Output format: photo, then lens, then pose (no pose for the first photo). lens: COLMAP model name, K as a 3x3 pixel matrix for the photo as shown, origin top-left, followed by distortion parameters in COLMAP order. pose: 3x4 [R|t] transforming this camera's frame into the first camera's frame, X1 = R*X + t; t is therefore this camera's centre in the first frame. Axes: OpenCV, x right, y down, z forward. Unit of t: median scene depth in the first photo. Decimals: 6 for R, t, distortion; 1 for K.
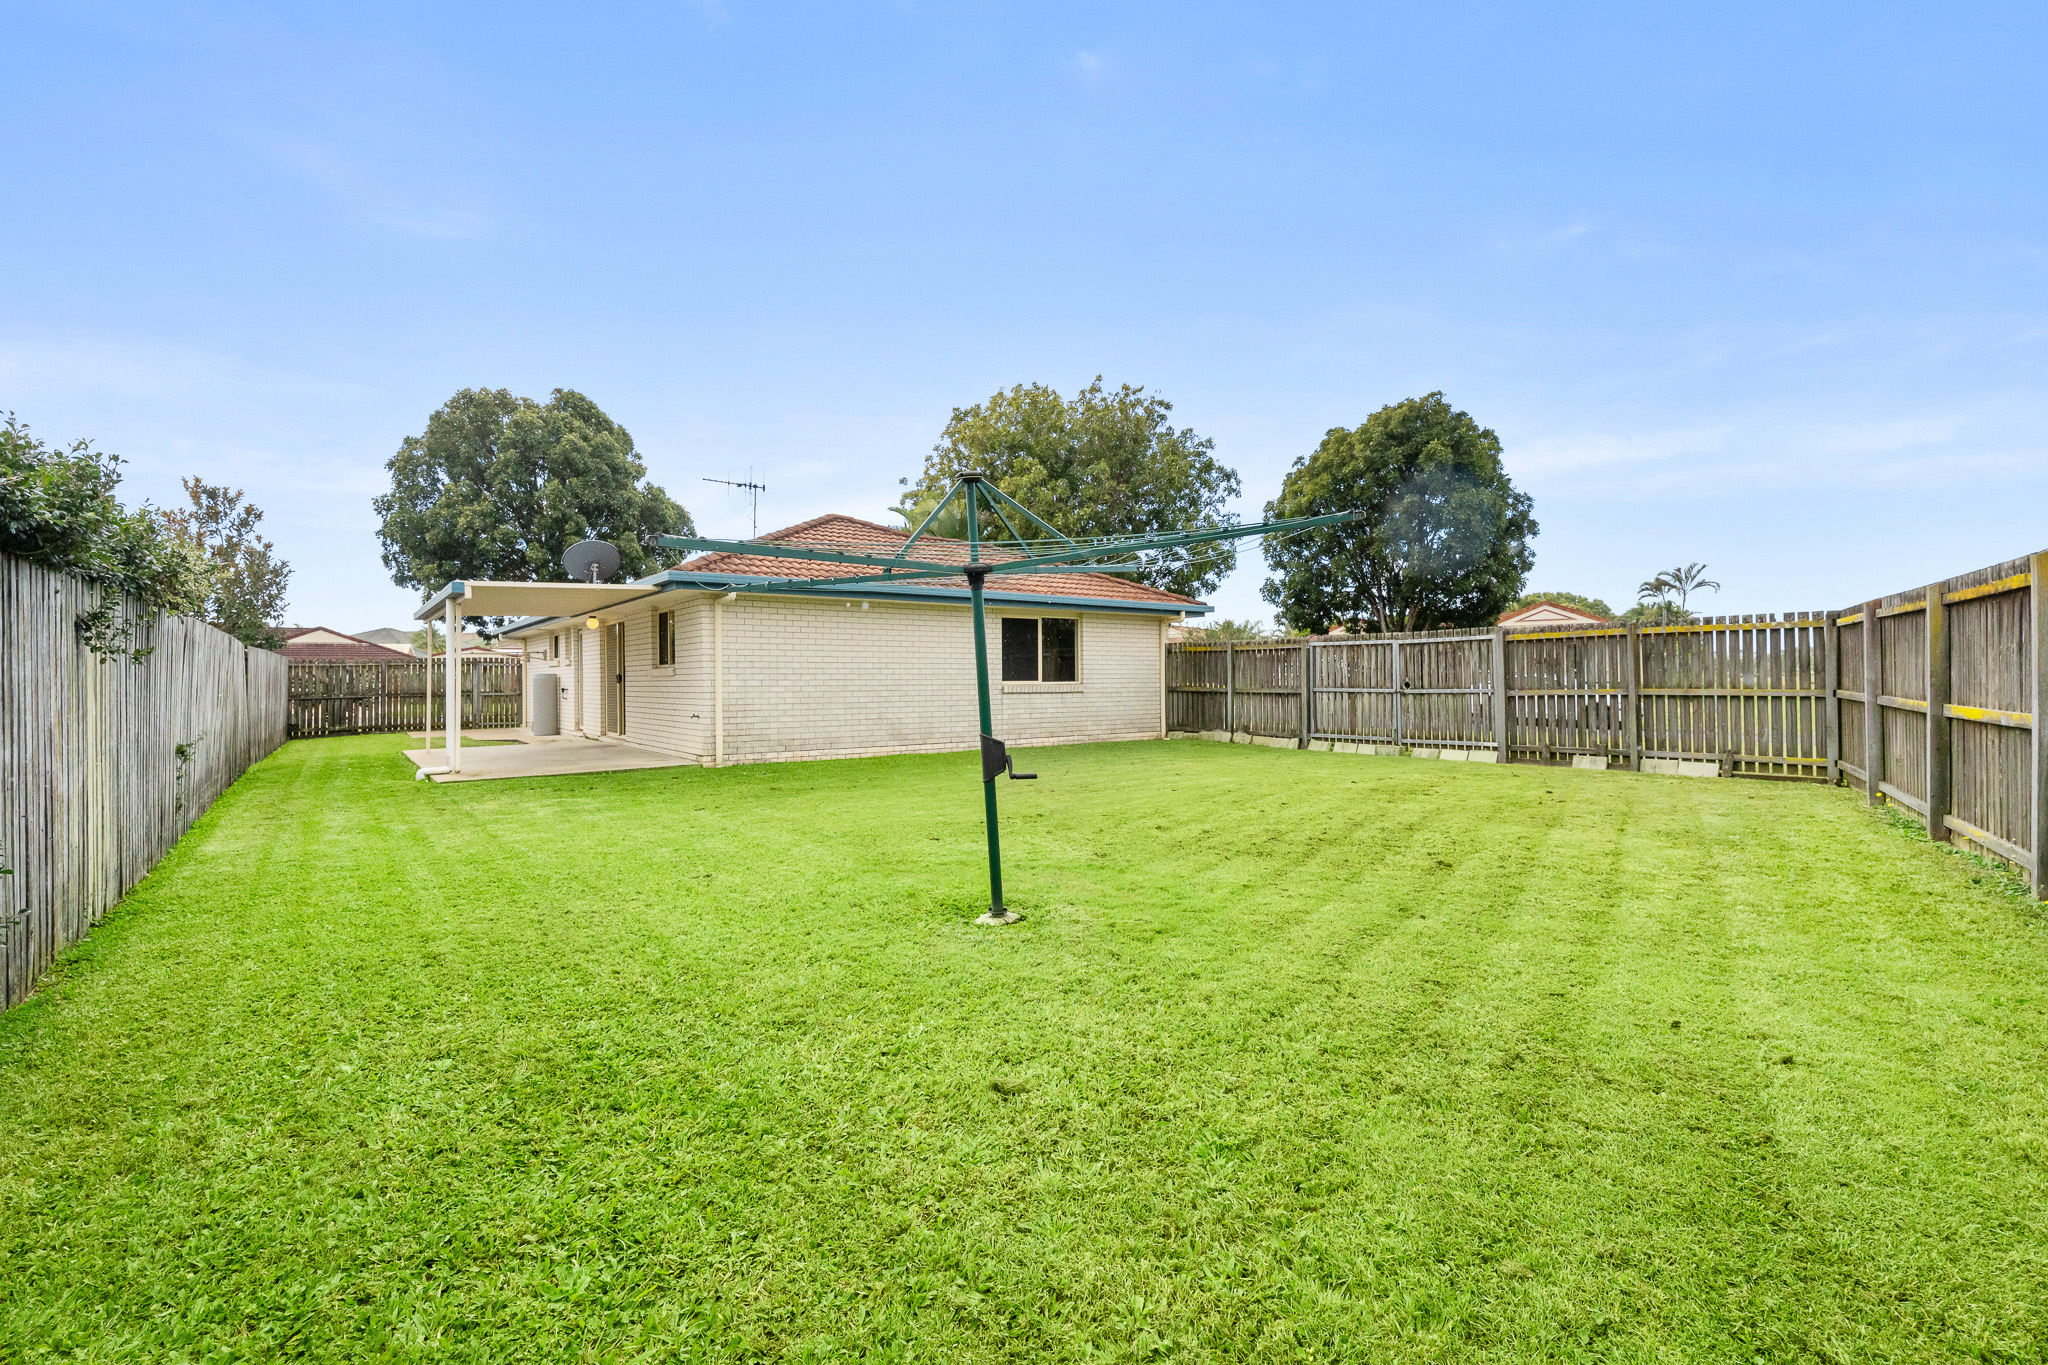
lens RADIAL K [[917.7, 0, 1023.6], [0, 917.7, 678.4], [0, 0, 1]] dist [0.003647, 0.000162]
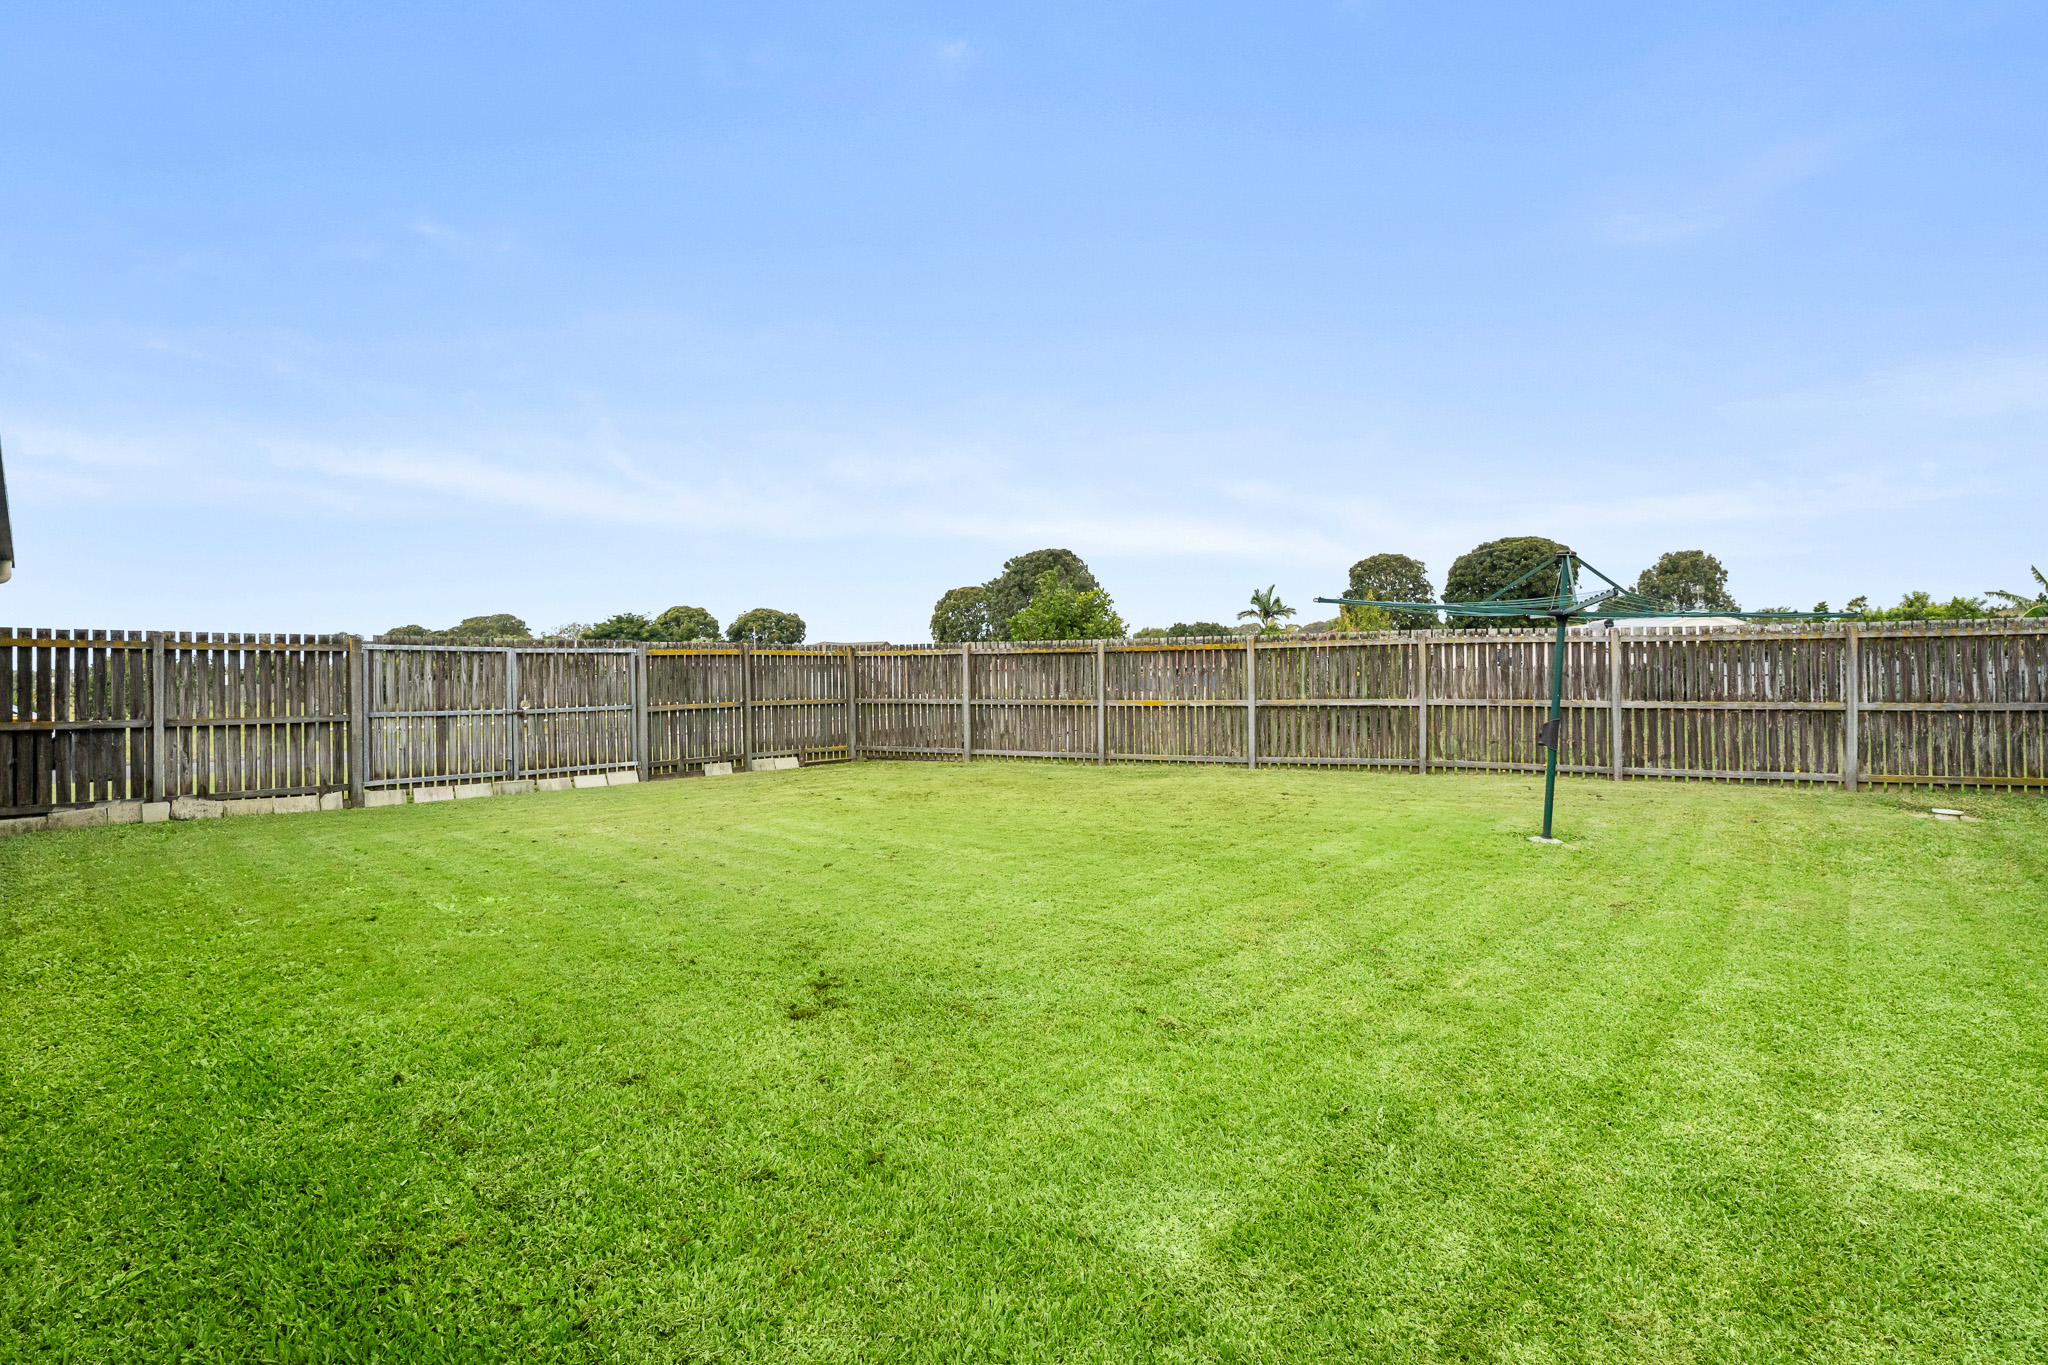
lens RADIAL K [[917.7, 0, 1035.2], [0, 917.7, 680.1], [0, 0, 1]] dist [0.003647, 0.000162]
pose [[-0.162258, 0.013323, 0.986658, -0.481674], [0.017392, 0.999792, -0.010640, 0.002689], [-0.986595, 0.015433, -0.162456, 0.721197]]
